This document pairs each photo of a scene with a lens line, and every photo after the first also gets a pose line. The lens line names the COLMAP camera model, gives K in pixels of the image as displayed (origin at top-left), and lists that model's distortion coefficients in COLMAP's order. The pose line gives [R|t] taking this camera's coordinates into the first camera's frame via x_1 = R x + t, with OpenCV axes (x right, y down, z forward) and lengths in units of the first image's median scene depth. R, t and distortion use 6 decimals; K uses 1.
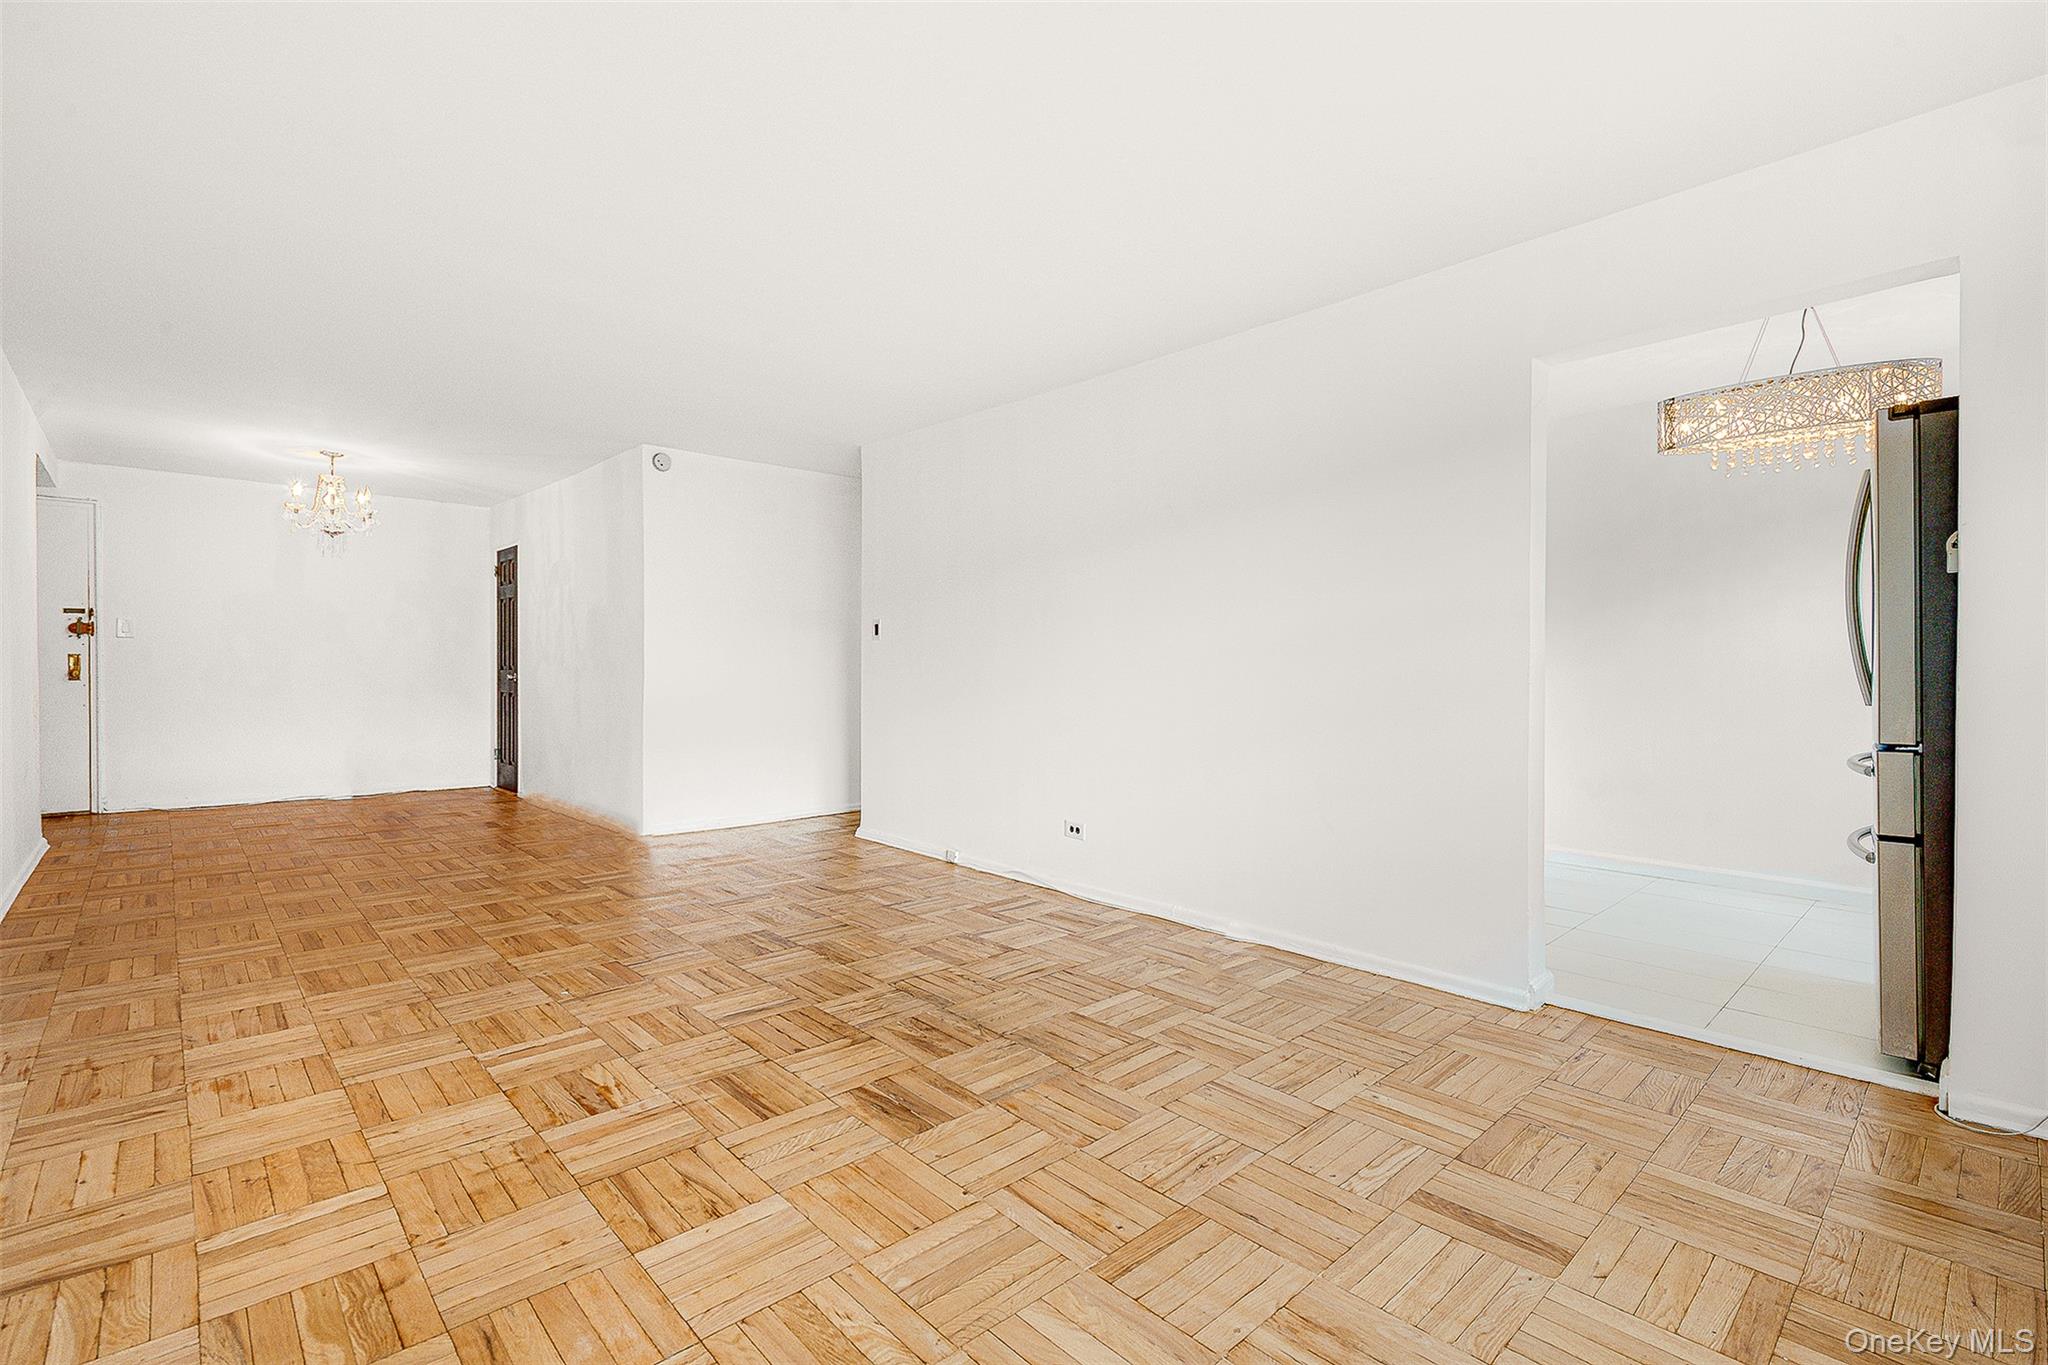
lens RADIAL K [[932.0, 0, 1030.5], [0, 932.0, 664.0], [0, 0, 1]] dist [-0.014230, -0.000041]
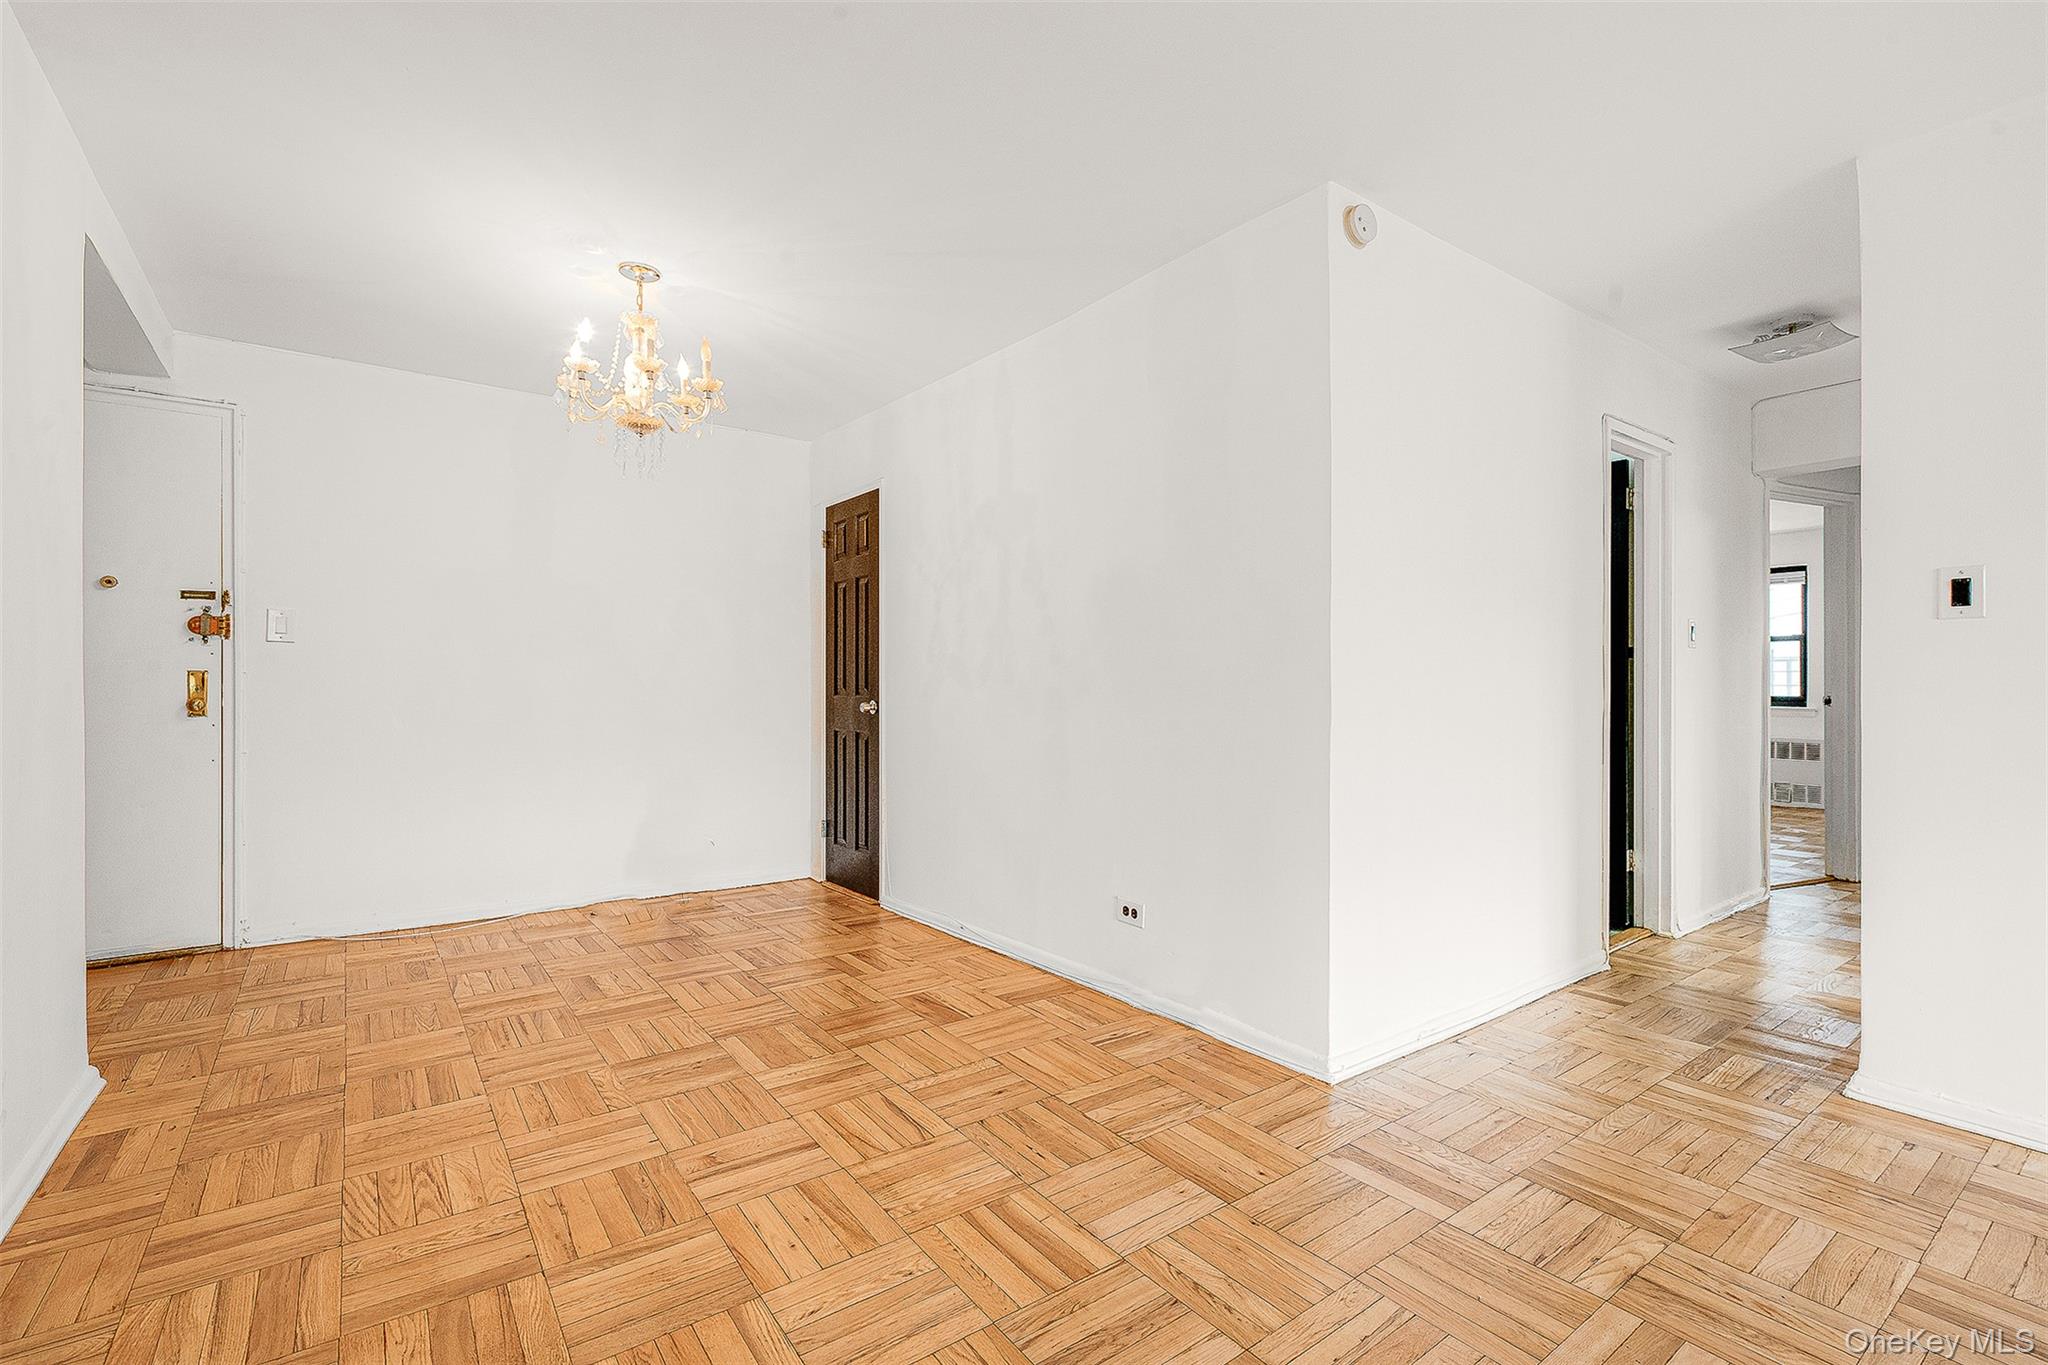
lens RADIAL K [[914.0, 0, 1022.2], [0, 914.0, 668.7], [0, 0, 1]] dist [-0.007841, -0.000876]
pose [[0.991442, -0.007122, -0.130355, -0.457781], [0.004729, 0.999815, -0.018658, 0.000881], [0.130464, 0.017882, 0.991292, 0.505084]]
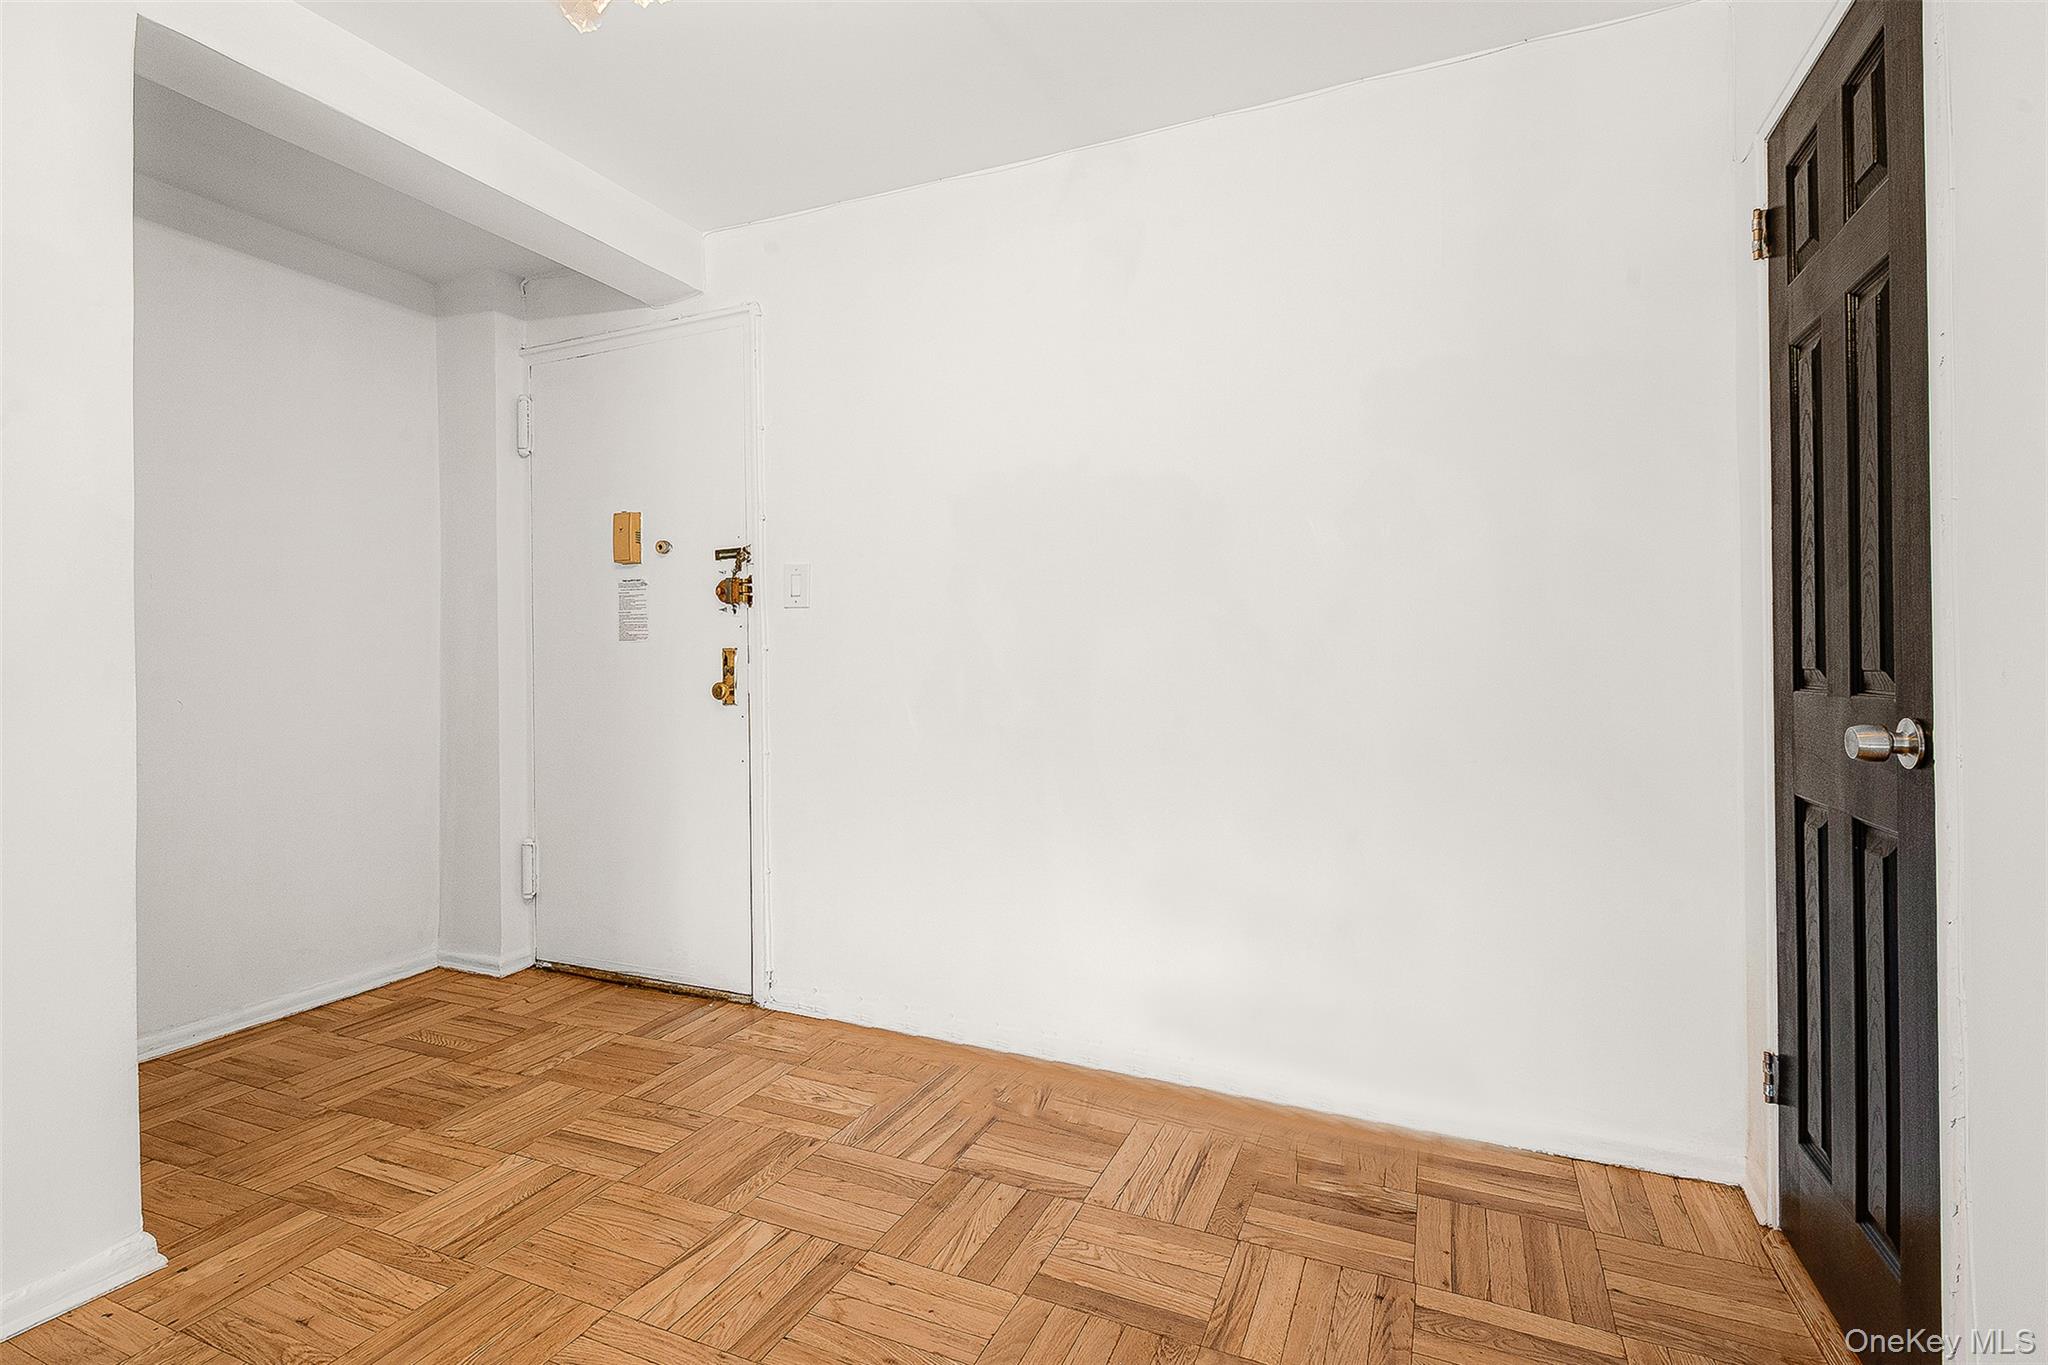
lens RADIAL K [[914.0, 0, 1022.2], [0, 914.0, 668.7], [0, 0, 1]] dist [-0.007841, -0.000876]
pose [[0.373386, -0.002322, -0.927673, -0.563080], [0.008282, 0.999965, 0.000830, 0.000281], [0.927639, -0.007992, 0.373392, 0.961972]]
